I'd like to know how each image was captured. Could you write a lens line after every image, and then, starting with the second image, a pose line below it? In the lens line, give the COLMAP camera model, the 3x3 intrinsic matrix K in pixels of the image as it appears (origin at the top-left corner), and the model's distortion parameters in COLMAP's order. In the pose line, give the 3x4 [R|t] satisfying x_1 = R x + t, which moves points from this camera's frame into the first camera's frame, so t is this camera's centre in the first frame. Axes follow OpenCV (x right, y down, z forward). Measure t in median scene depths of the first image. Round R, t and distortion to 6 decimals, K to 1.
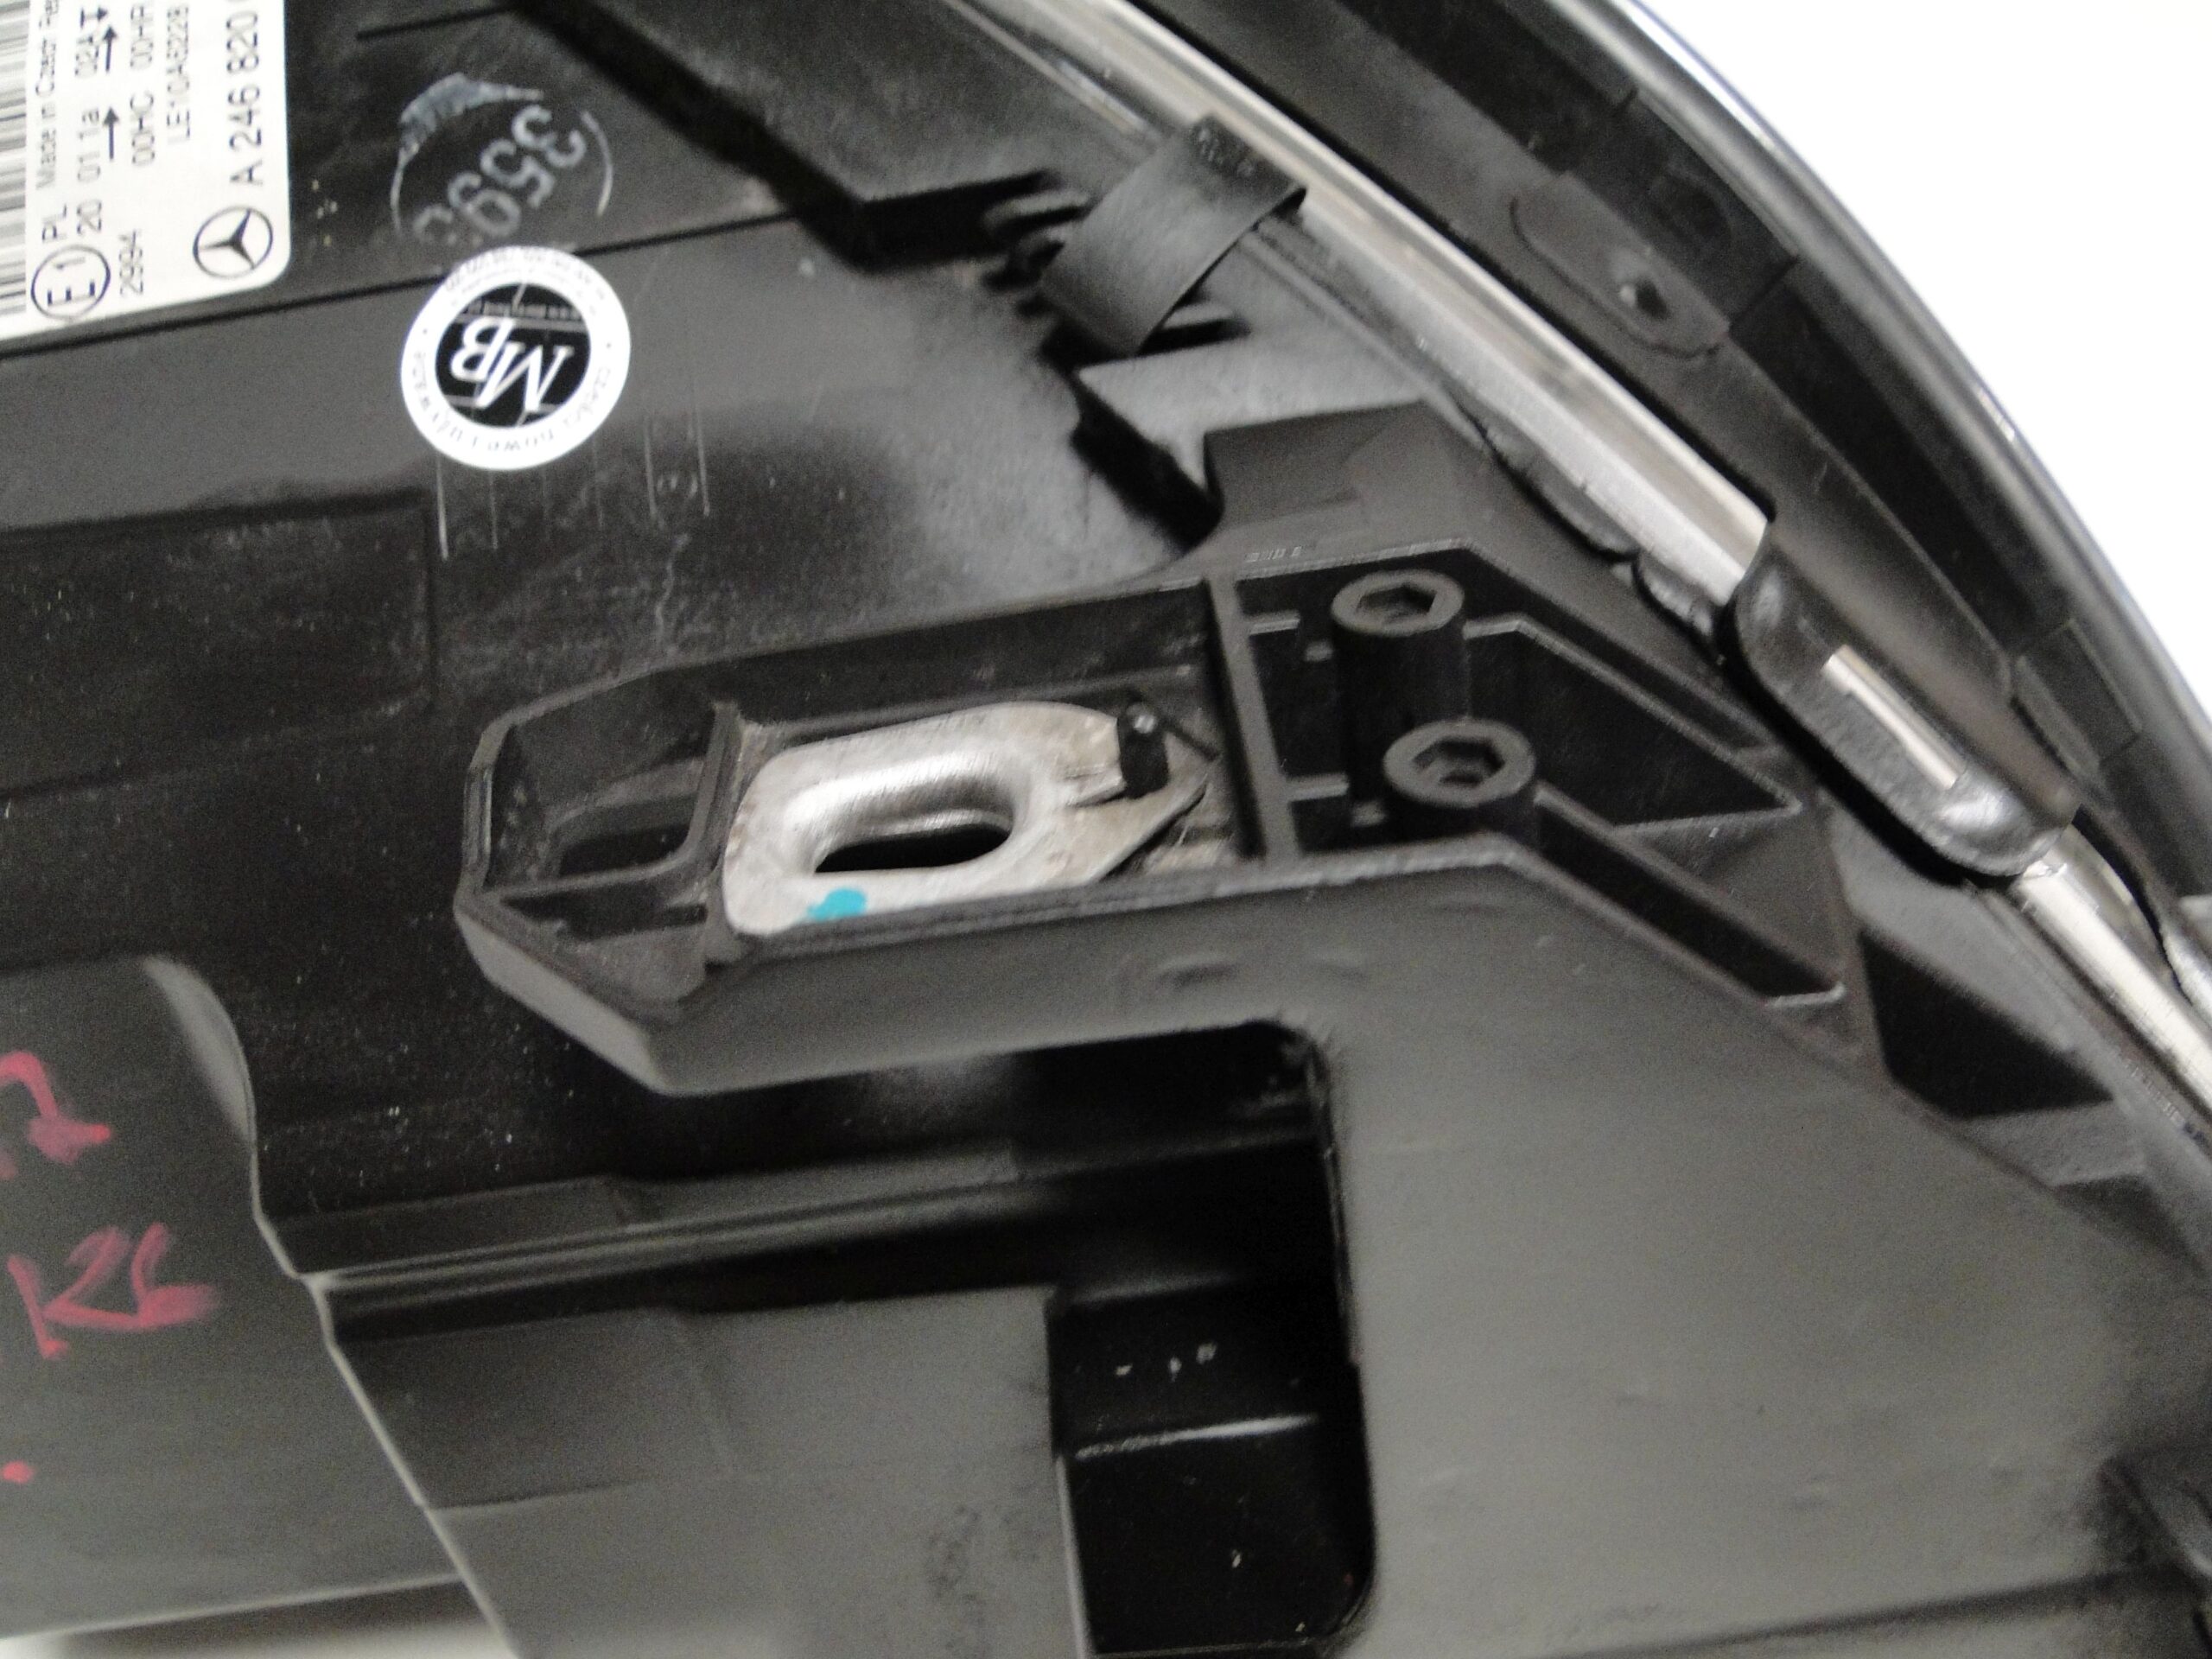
lens RADIAL K [[1738.7, 0, 1106.0], [0, 1738.7, 829.5], [0, 0, 1]] dist [-0.008319, -0.018561]
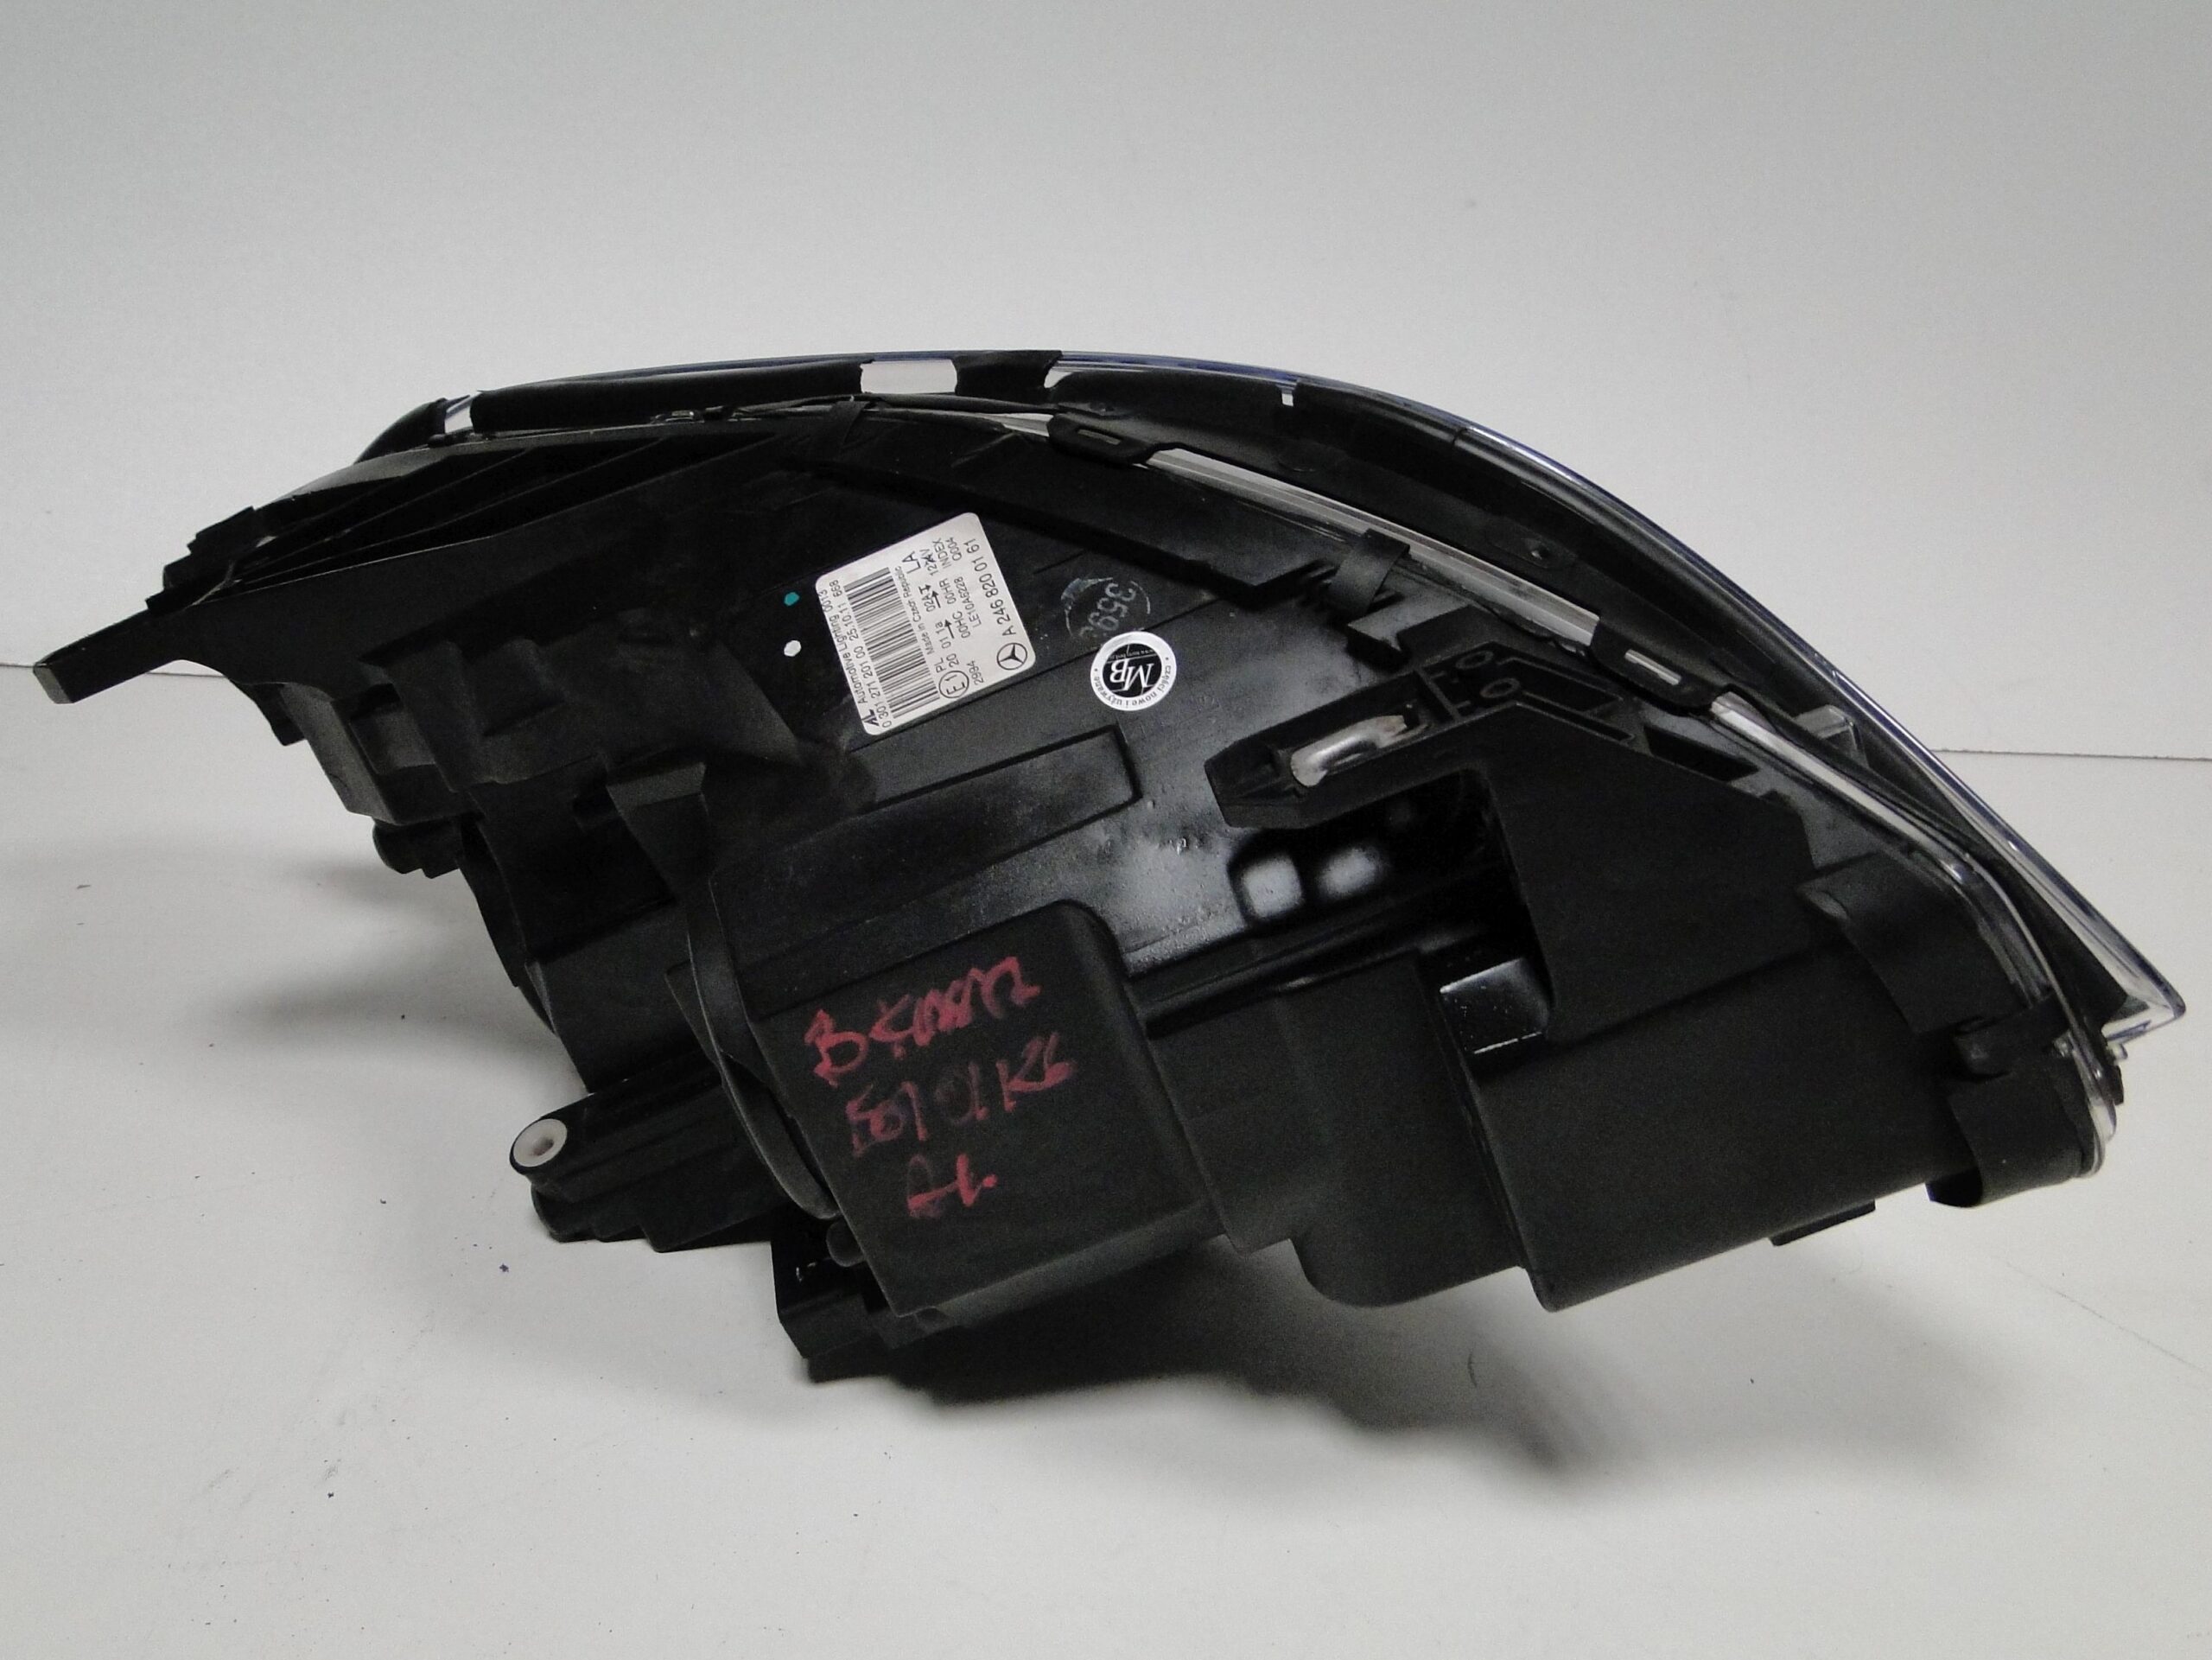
lens RADIAL K [[1738.8, 0, 1106.0], [0, 1738.8, 830.0], [0, 0, 1]] dist [-0.008319, -0.018561]
pose [[0.973171, -0.221810, -0.061147, -0.271241], [0.205205, 0.956931, -0.205363, 0.505976], [0.104065, 0.187305, 0.976774, -1.582407]]
